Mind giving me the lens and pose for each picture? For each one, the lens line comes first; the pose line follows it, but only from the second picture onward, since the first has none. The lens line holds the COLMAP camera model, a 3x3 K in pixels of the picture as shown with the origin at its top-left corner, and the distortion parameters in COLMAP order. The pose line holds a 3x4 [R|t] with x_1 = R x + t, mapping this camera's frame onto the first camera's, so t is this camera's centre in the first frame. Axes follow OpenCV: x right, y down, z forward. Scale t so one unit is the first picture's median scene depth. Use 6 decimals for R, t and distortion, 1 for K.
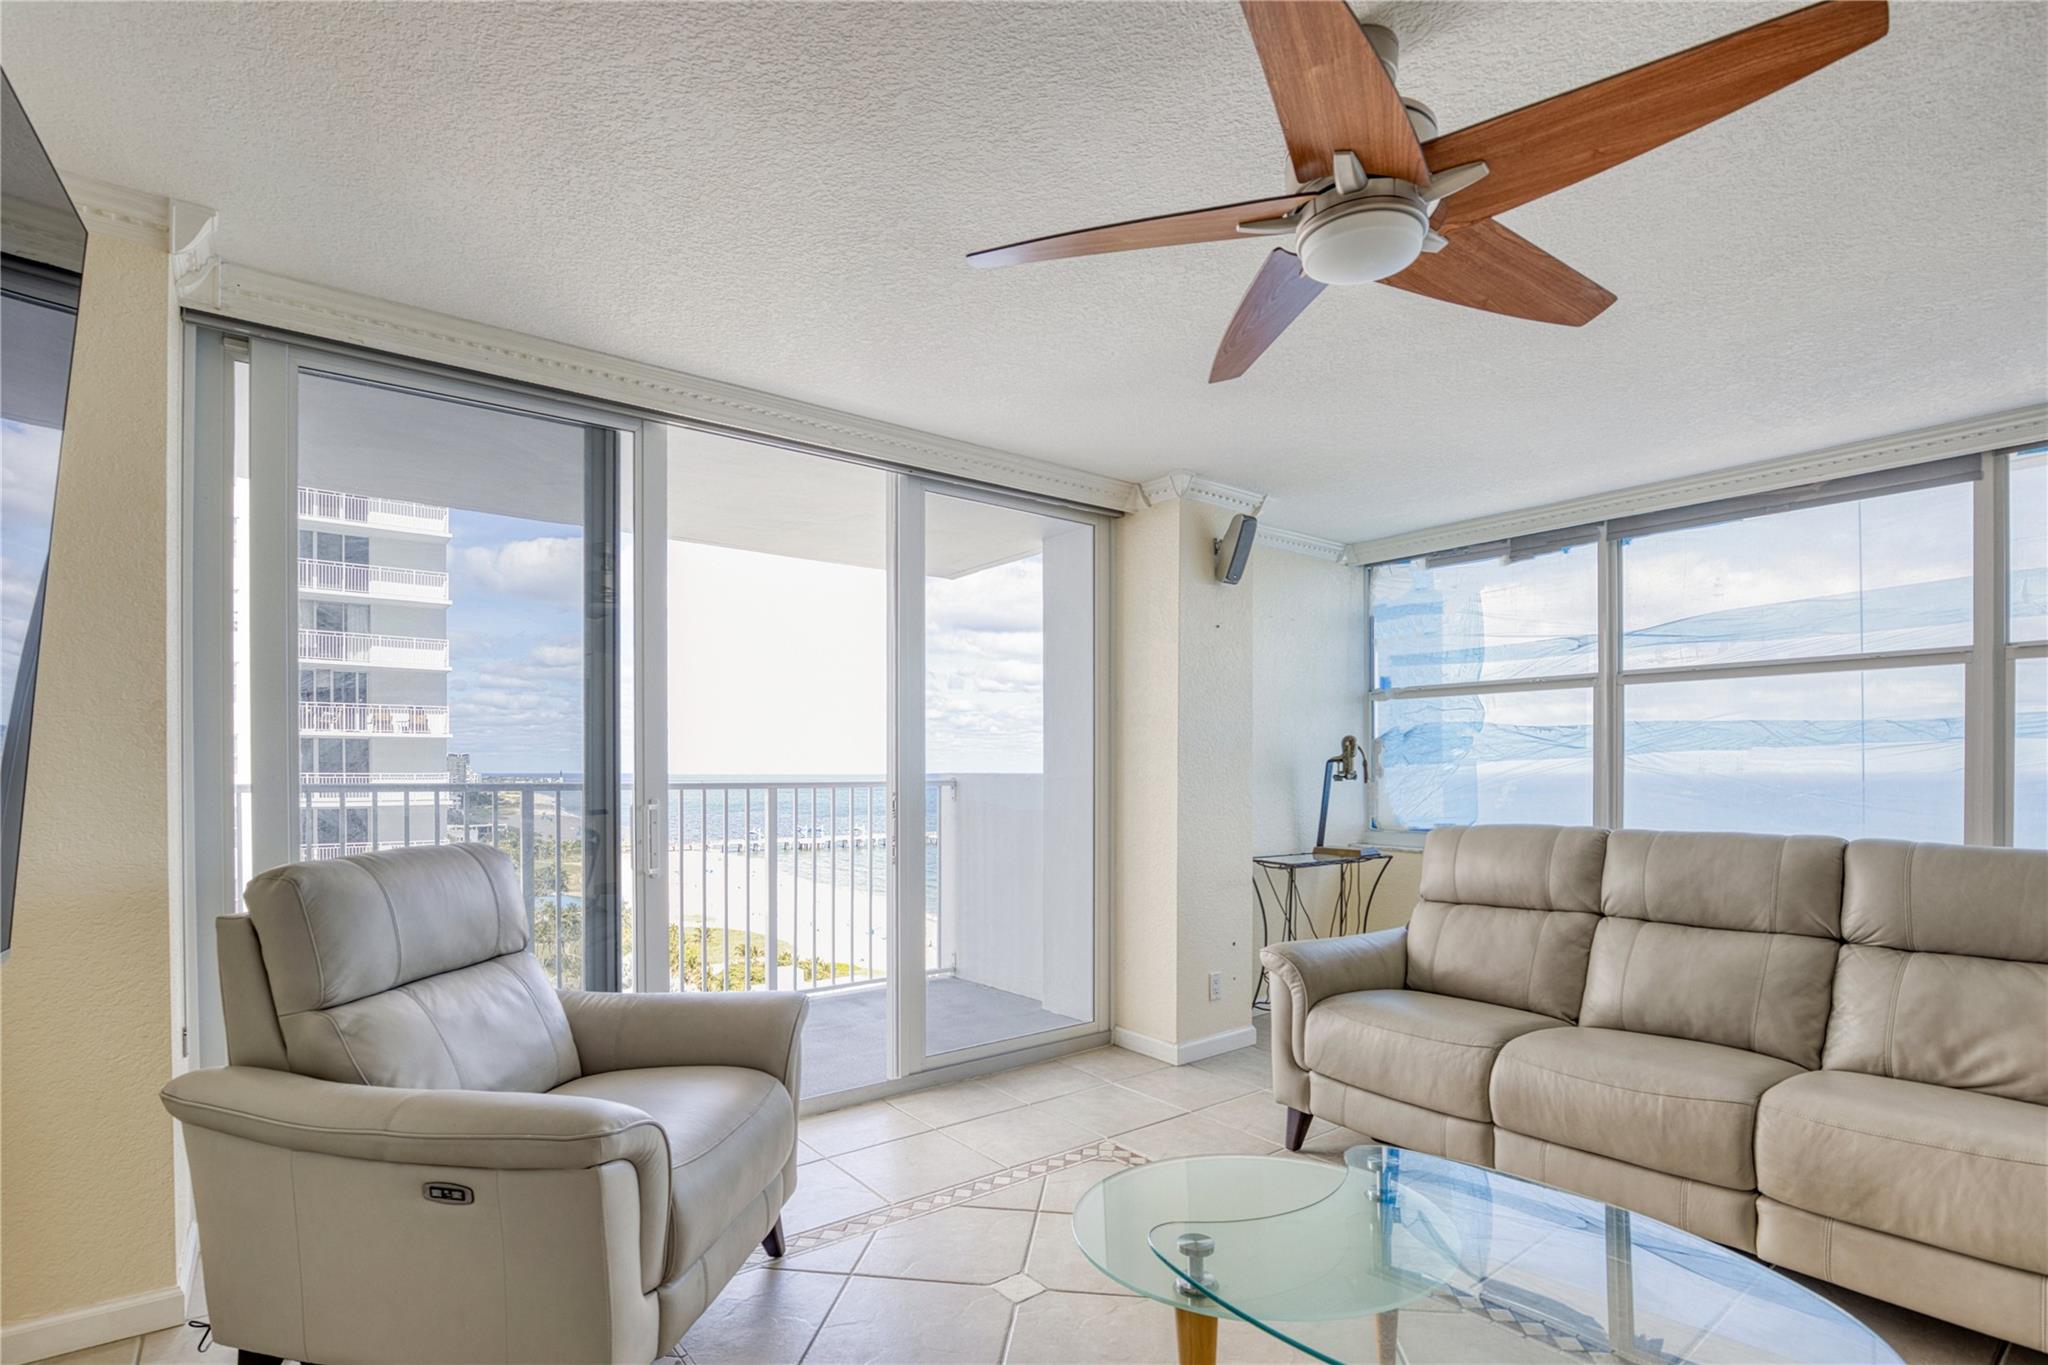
lens RADIAL K [[965.7, 0, 976.4], [0, 965.7, 754.2], [0, 0, 1]] dist [-0.029397, 0.003097]
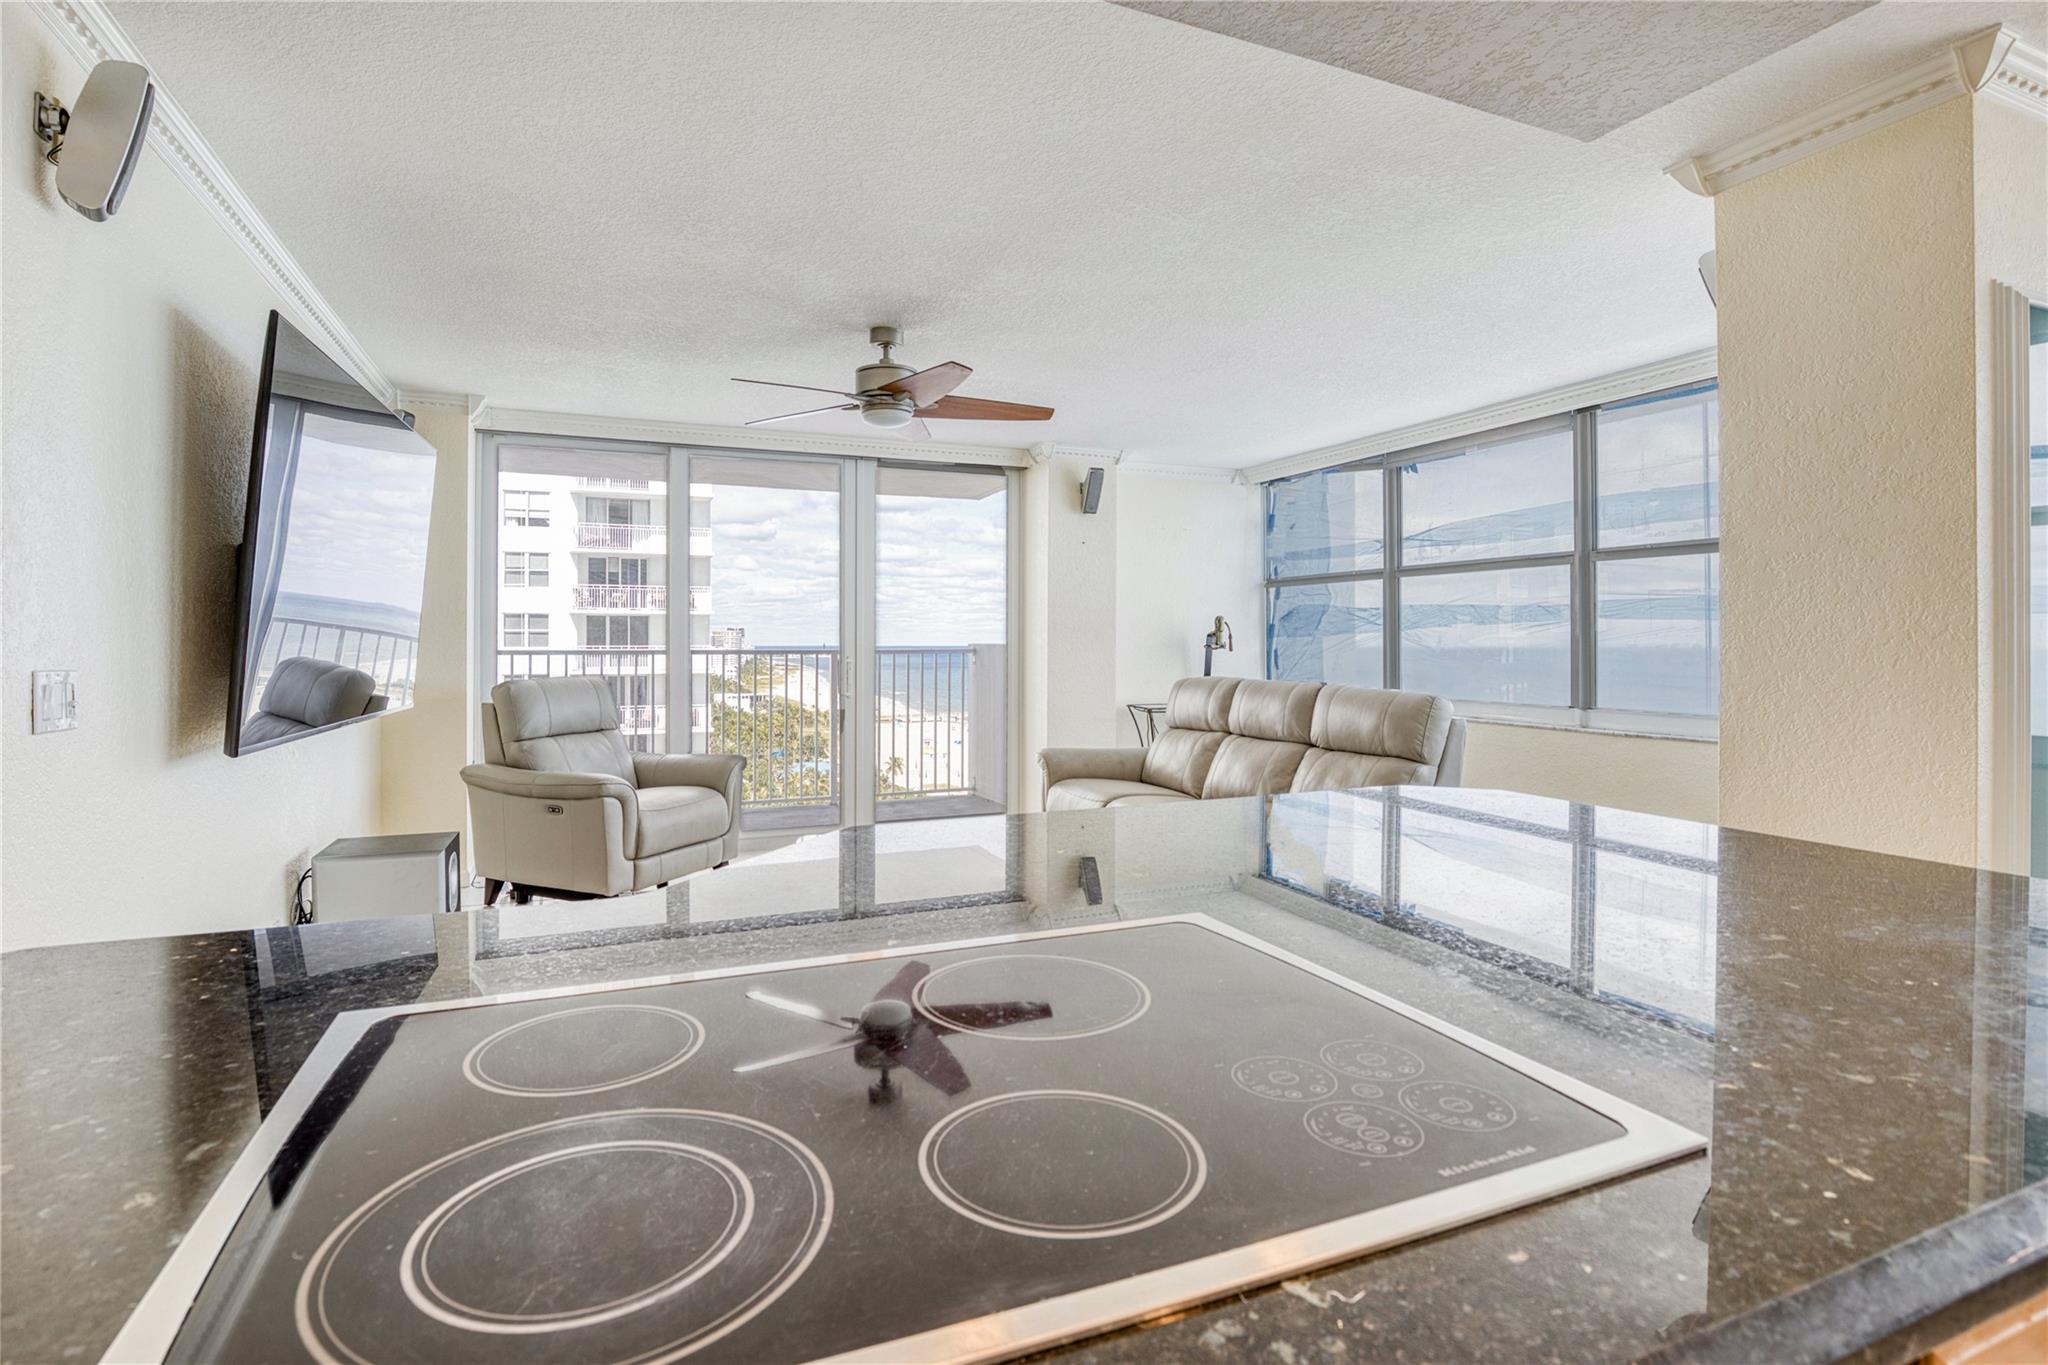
lens RADIAL K [[965.7, 0, 953.1], [0, 965.7, 617.1], [0, 0, 1]] dist [-0.029397, 0.003097]
pose [[0.963687, -0.009759, -0.266858, 0.435038], [0.007731, 0.999933, -0.008649, -0.009822], [0.266924, 0.006272, 0.963697, -0.448302]]
